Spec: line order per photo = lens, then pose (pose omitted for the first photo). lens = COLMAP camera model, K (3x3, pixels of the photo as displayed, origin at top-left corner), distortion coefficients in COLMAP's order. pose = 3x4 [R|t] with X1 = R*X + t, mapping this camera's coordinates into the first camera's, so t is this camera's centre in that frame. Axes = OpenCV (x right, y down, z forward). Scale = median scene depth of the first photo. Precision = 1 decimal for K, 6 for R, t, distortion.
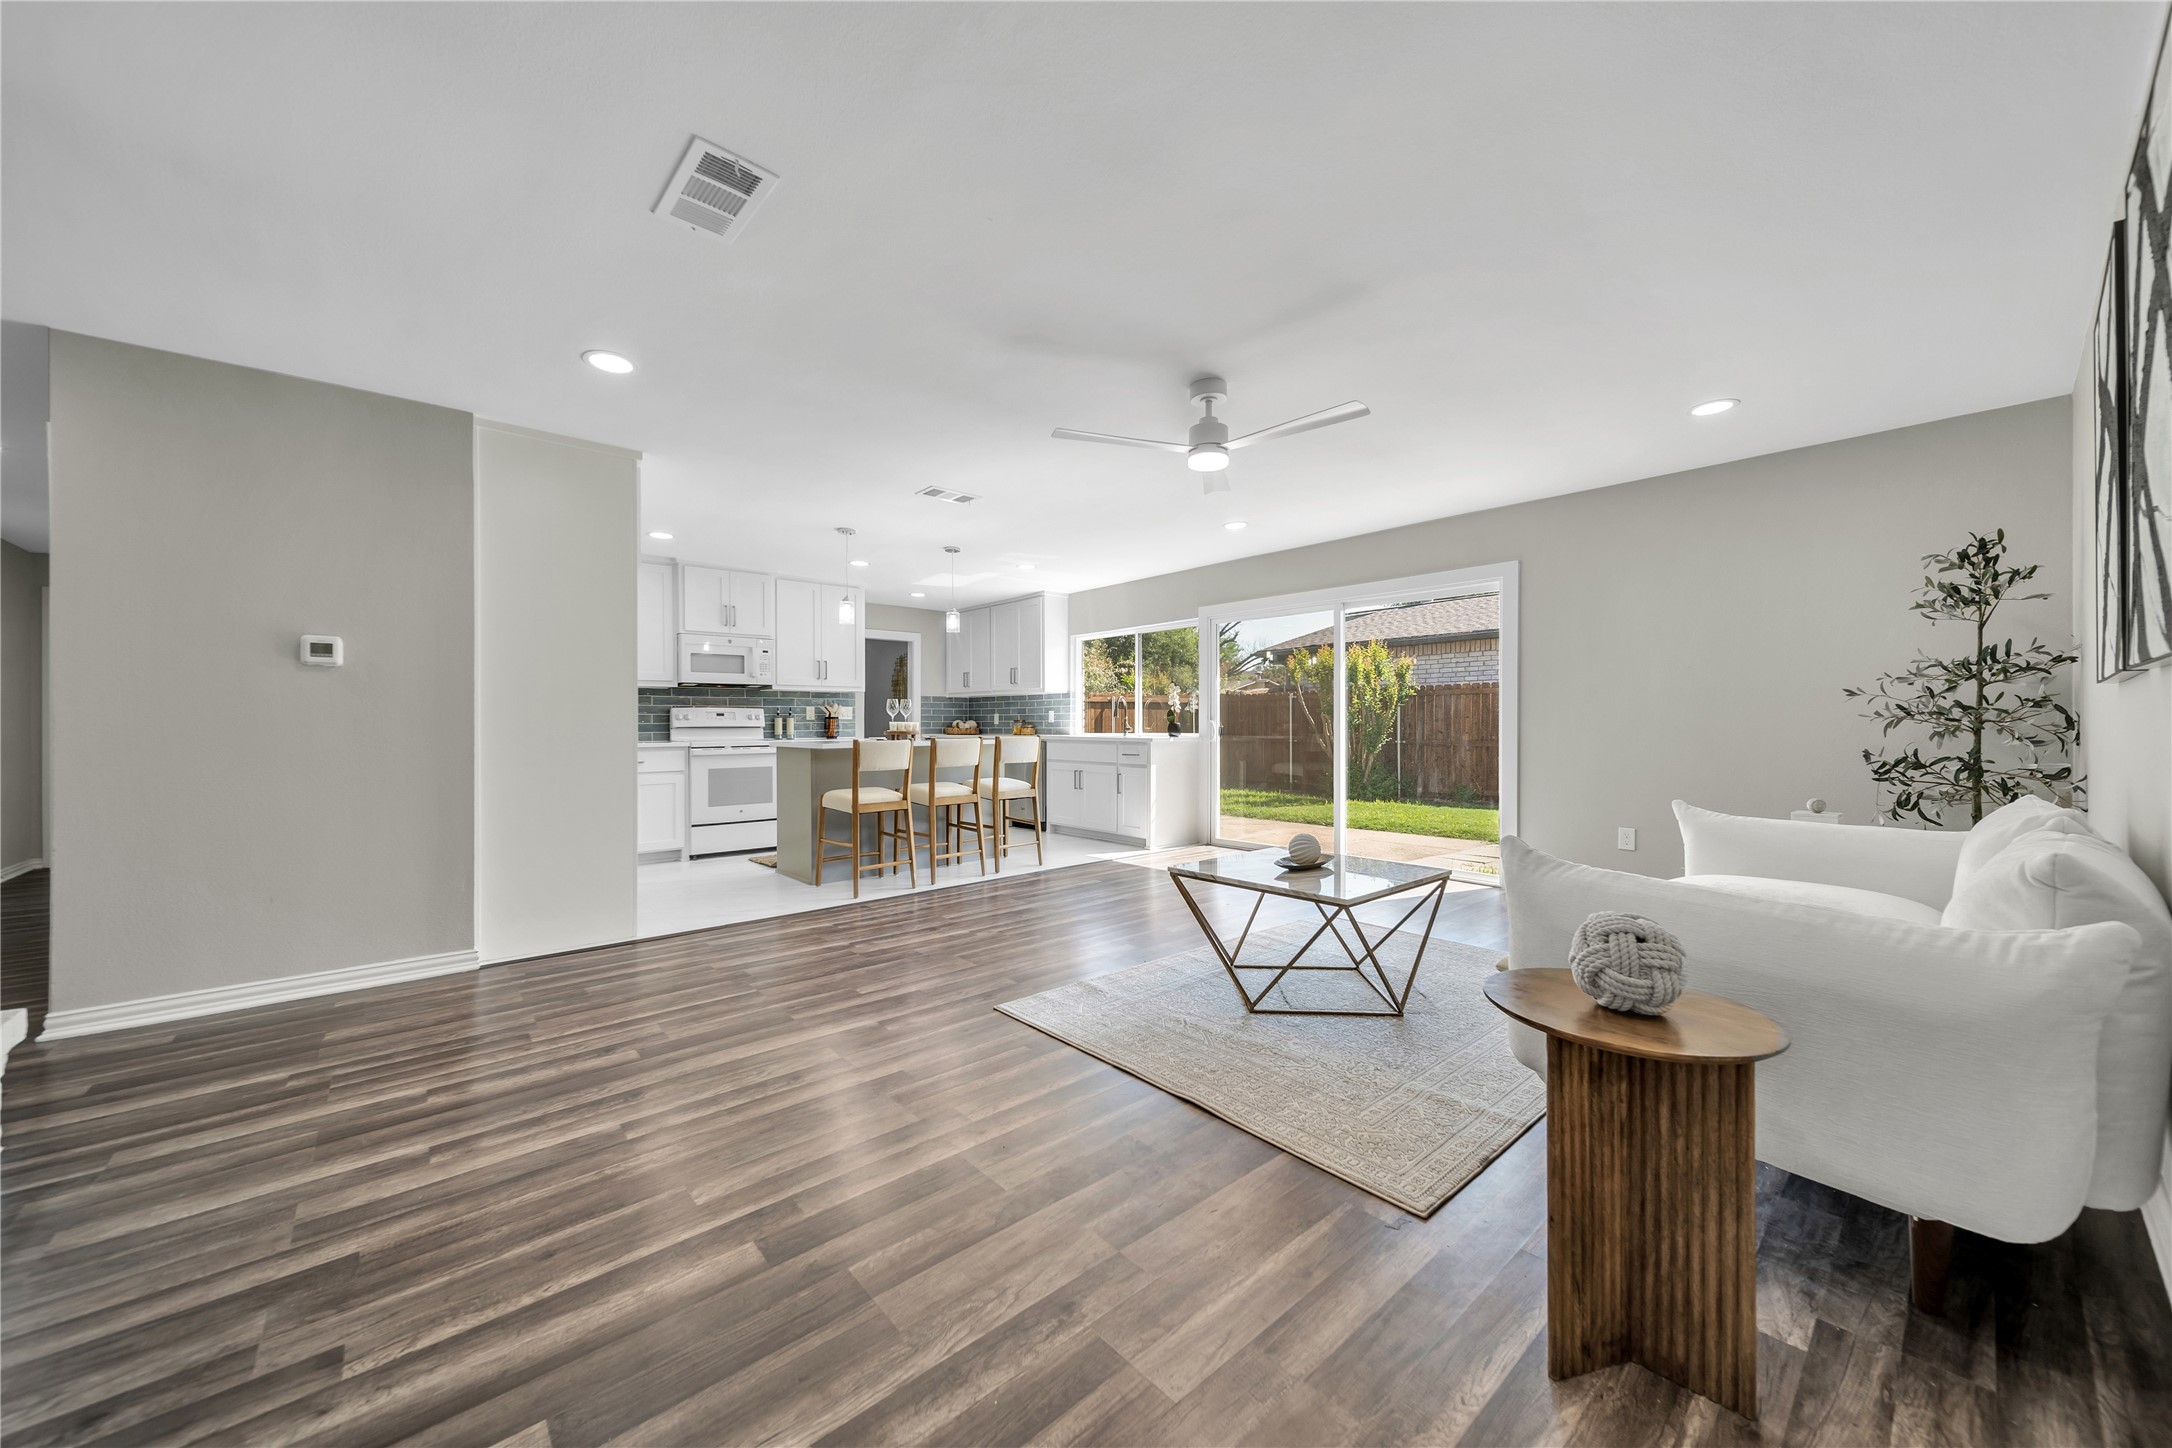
lens RADIAL K [[783.6, 0, 1087.8], [0, 783.6, 718.0], [0, 0, 1]] dist [0.003677, -0.001114]
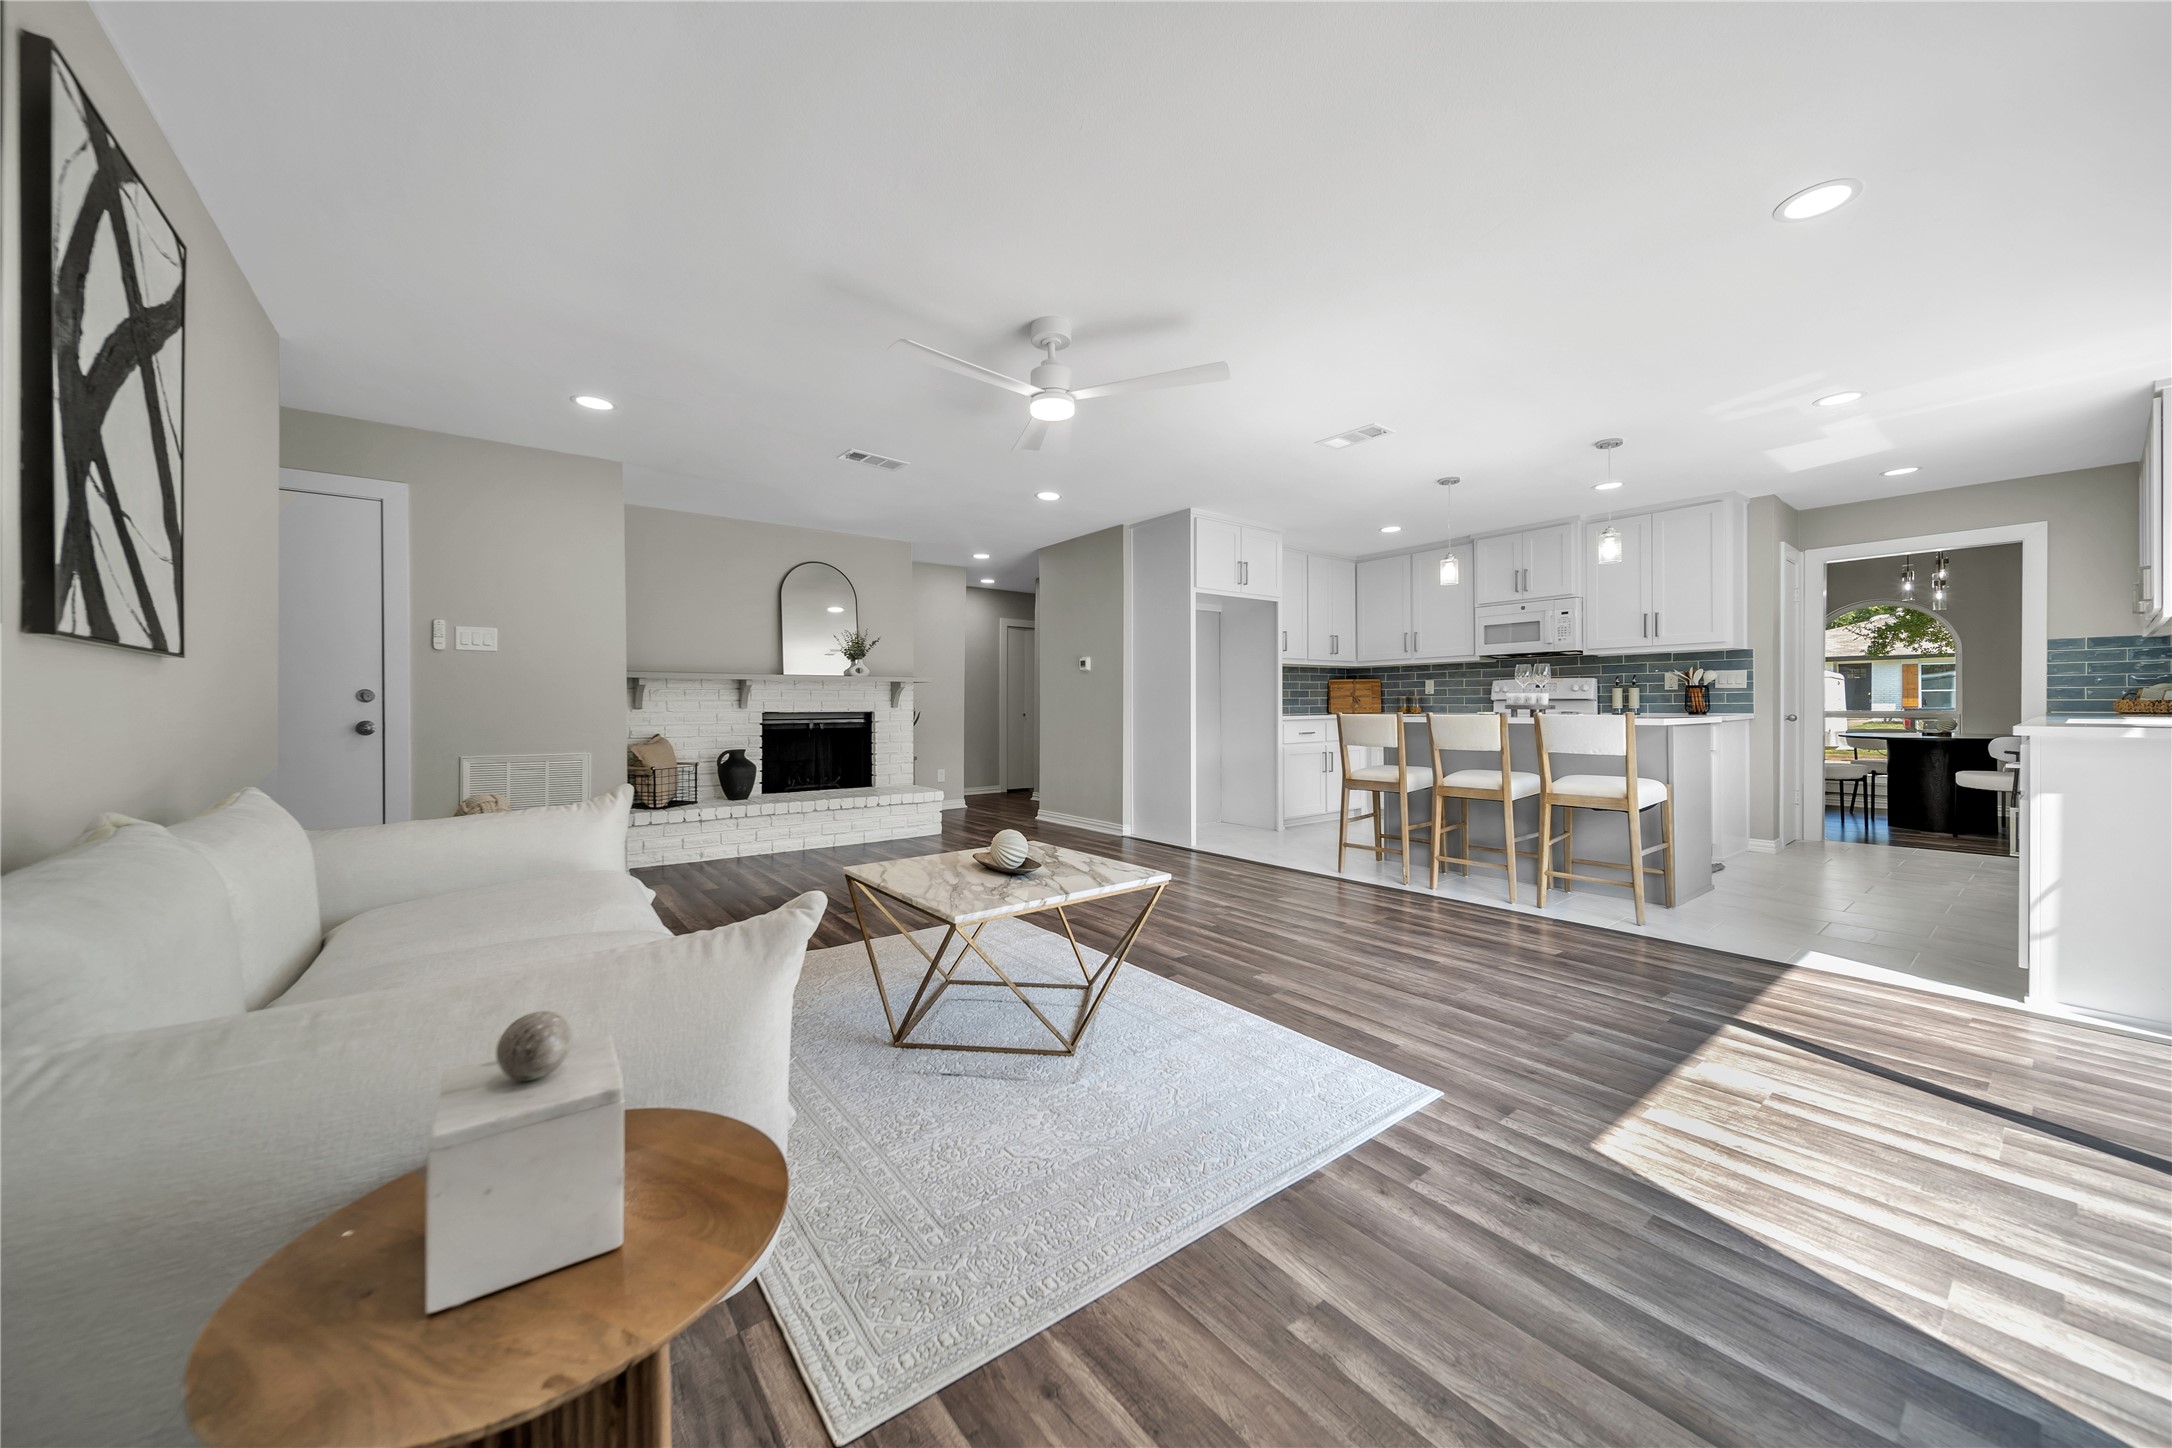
lens RADIAL K [[783.6, 0, 1083.8], [0, 783.6, 712.5], [0, 0, 1]] dist [0.003677, -0.001114]
pose [[-0.063674, 0.016967, -0.997827, 0.385052], [0.014928, 0.999760, 0.016047, 0.003160], [0.997859, -0.013874, -0.063912, 0.404837]]
